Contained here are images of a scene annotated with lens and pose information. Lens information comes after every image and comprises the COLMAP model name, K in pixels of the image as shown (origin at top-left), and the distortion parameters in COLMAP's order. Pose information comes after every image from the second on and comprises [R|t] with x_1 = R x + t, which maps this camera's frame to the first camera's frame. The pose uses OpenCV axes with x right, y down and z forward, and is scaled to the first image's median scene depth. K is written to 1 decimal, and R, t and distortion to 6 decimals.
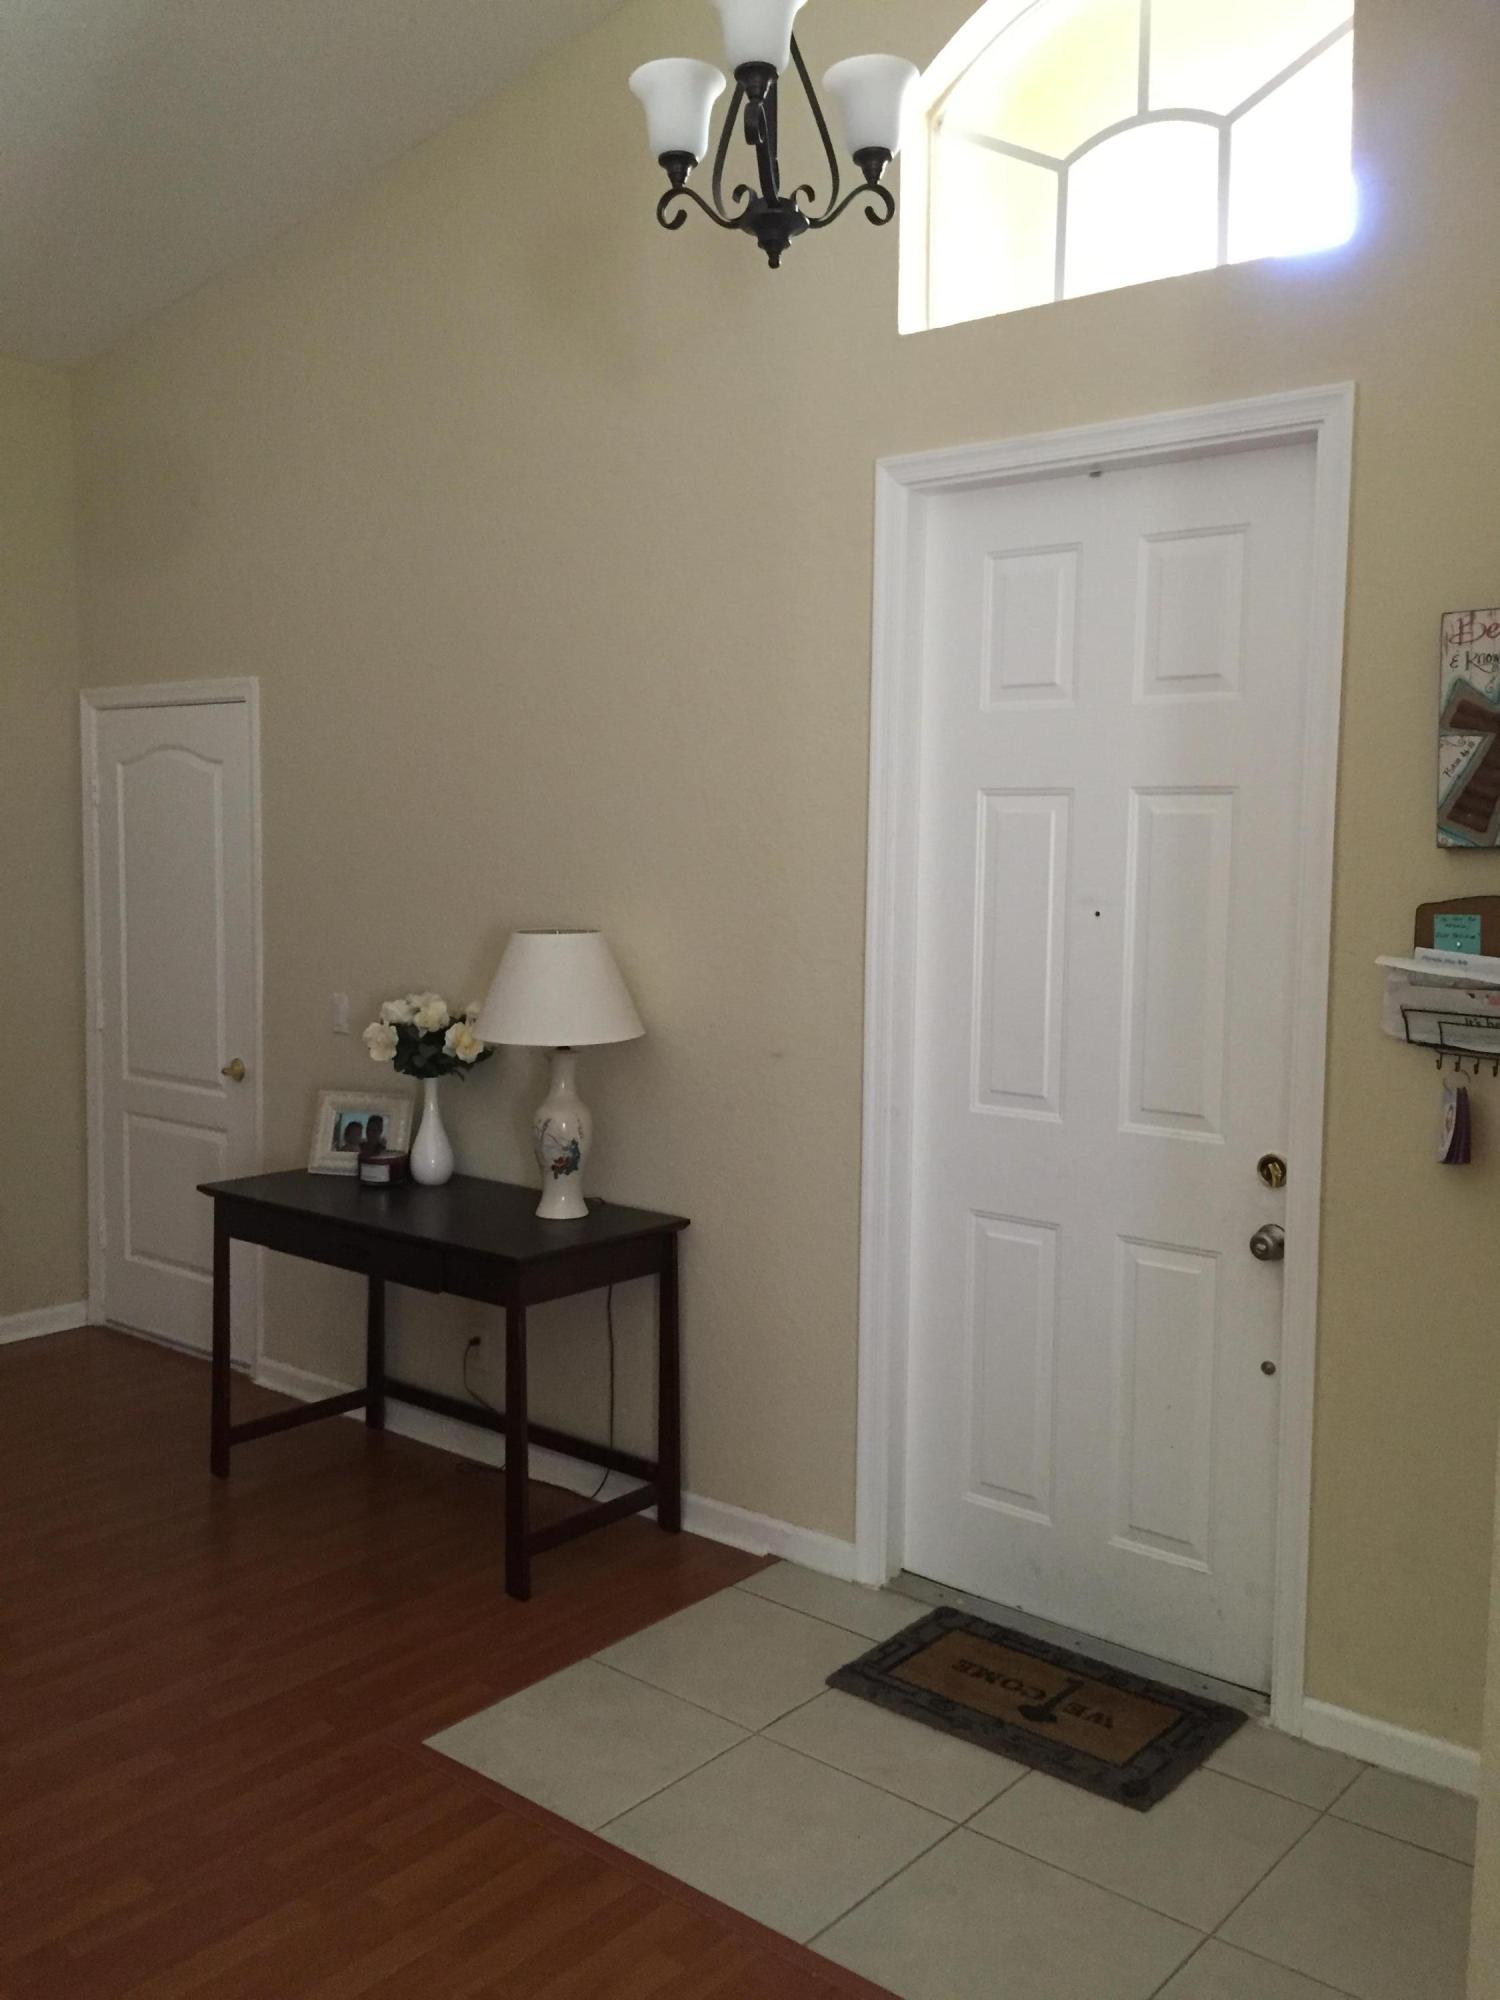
lens RADIAL K [[1732.4, 0, 751.2], [0, 1732.4, 999.3], [0, 0, 1]] dist [0.035235, -0.060947]
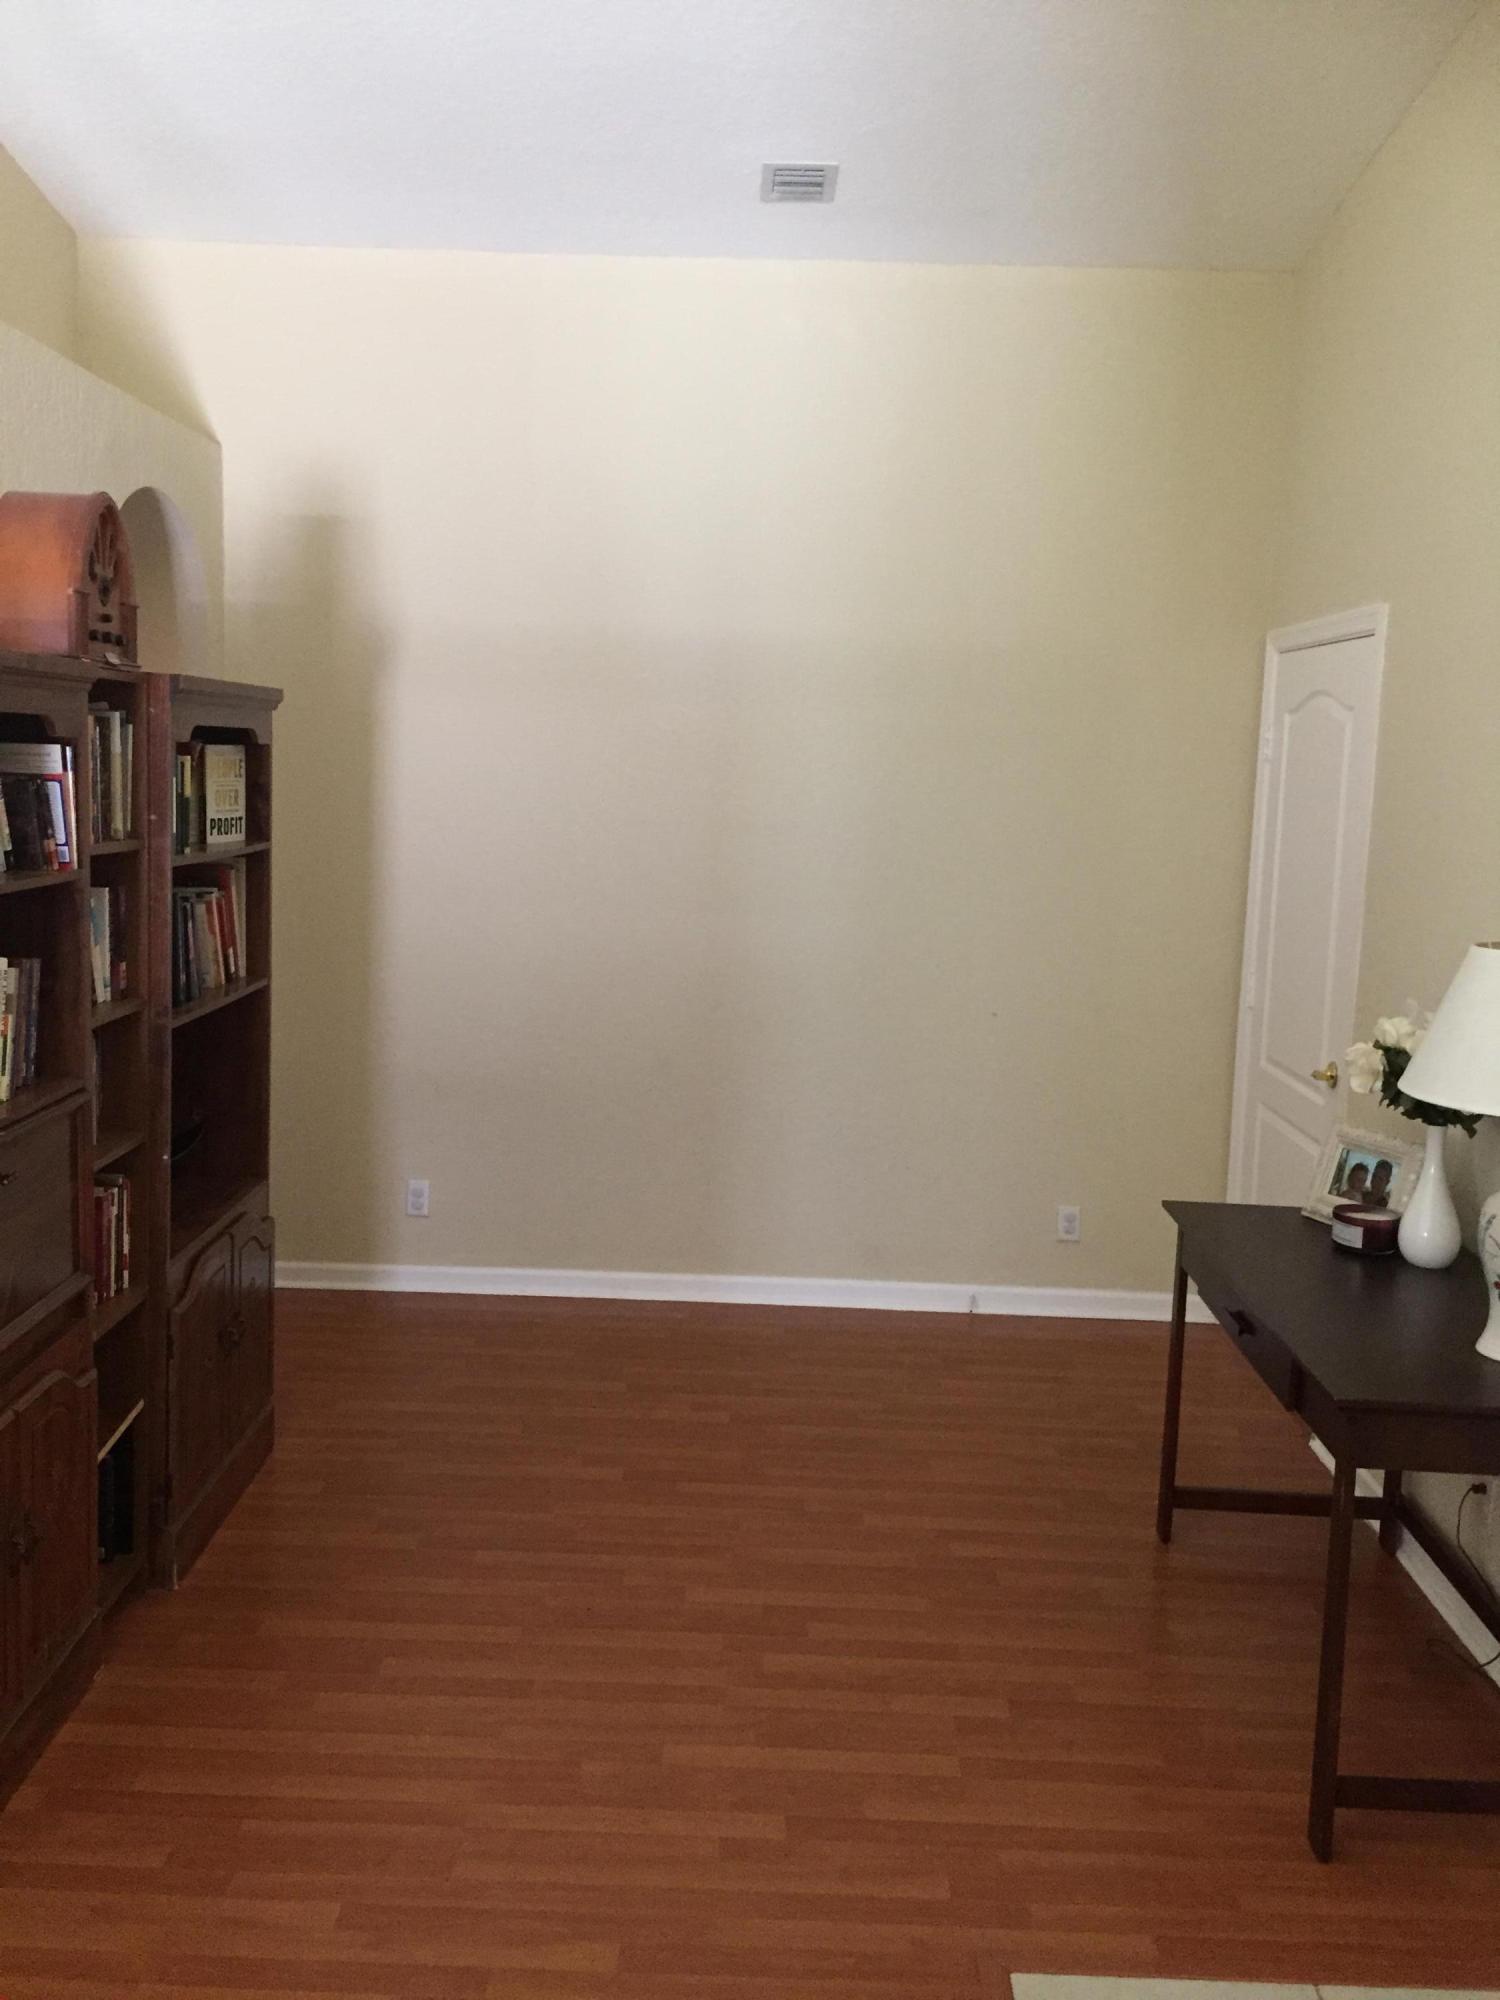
lens RADIAL K [[1732.4, 0, 751.3], [0, 1732.4, 995.6], [0, 0, 1]] dist [0.035235, -0.060947]
pose [[0.635567, 0.121576, -0.762413, 0.187519], [-0.109417, 0.991740, 0.066932, -0.027334], [0.764253, 0.040882, 0.643620, 0.279039]]
